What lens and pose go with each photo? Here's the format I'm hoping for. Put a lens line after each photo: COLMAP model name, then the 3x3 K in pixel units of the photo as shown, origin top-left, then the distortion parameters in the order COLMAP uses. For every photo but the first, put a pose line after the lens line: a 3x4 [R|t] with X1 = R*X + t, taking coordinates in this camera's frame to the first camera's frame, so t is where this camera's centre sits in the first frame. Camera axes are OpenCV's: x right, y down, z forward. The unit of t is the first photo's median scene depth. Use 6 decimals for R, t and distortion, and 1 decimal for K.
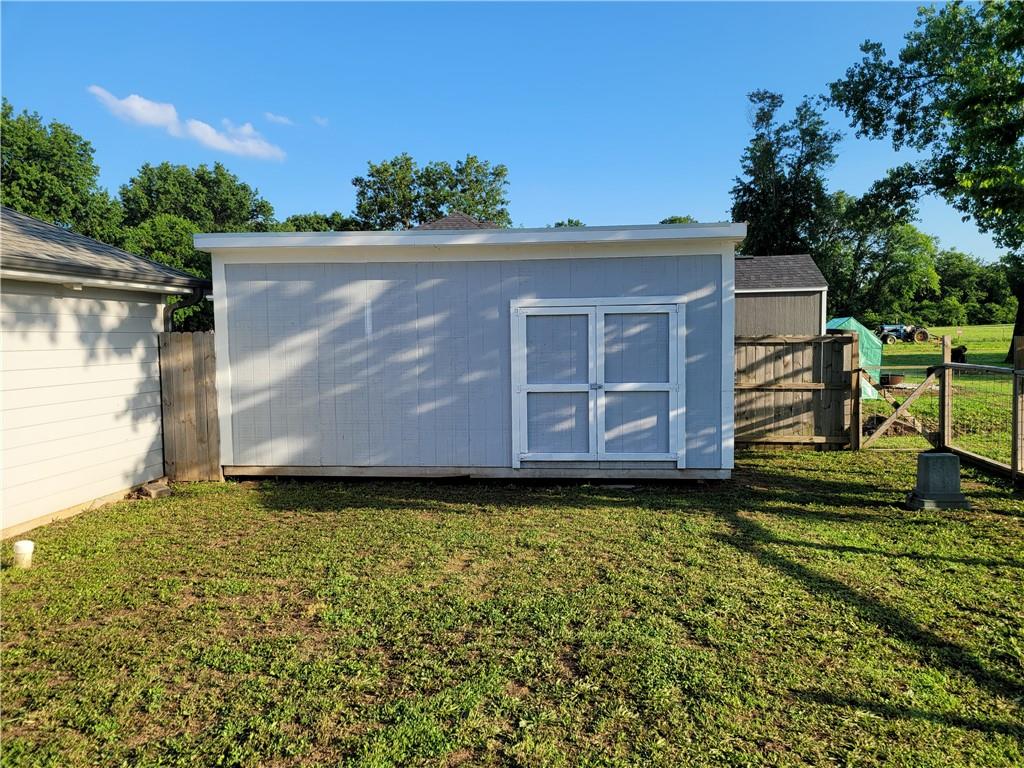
lens RADIAL K [[780.6, 0, 516.5], [0, 780.6, 368.0], [0, 0, 1]] dist [0.067958, -0.003240]
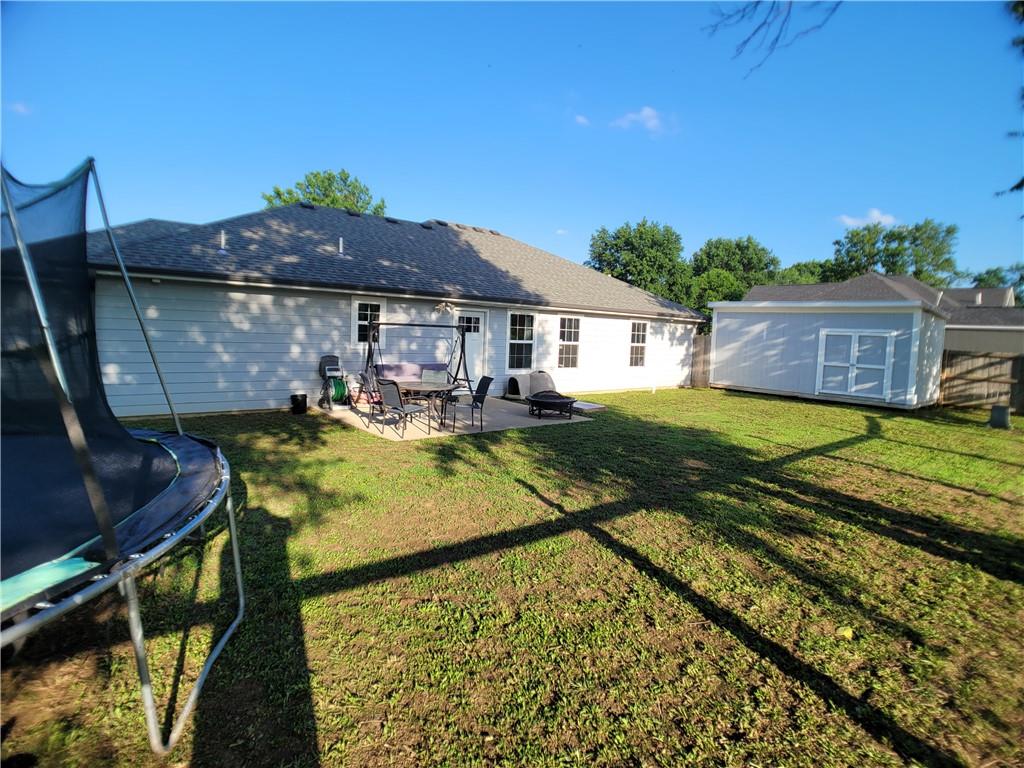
lens RADIAL K [[537.0, 0, 512.0], [0, 537.0, 384.0], [0, 0, 1]] dist [-0.082340, 0.018303]
pose [[0.710620, 0.102487, -0.696071, 0.367779], [-0.074158, 0.994733, 0.070753, 0.030904], [0.699657, 0.001341, 0.714478, -0.694031]]
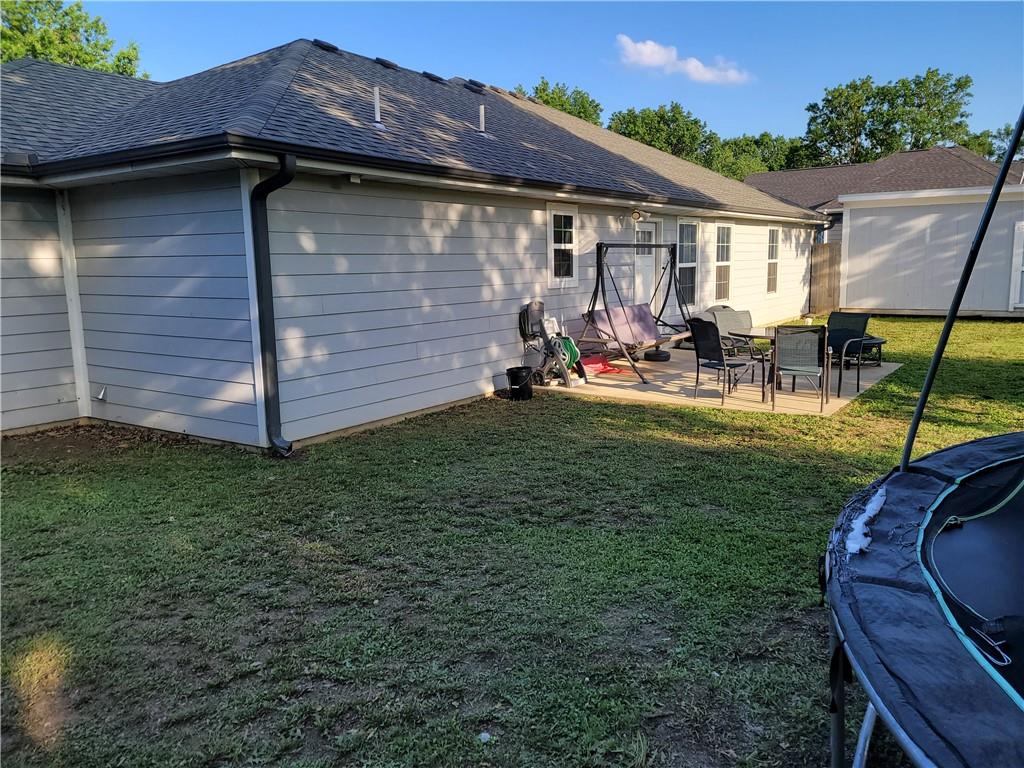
lens RADIAL K [[780.6, 0, 516.5], [0, 780.6, 368.0], [0, 0, 1]] dist [0.067958, -0.003240]
pose [[0.882786, 0.060459, -0.465868, -0.109631], [-0.011793, 0.994223, 0.106681, 0.050830], [0.469627, -0.088682, 0.878400, -0.989057]]
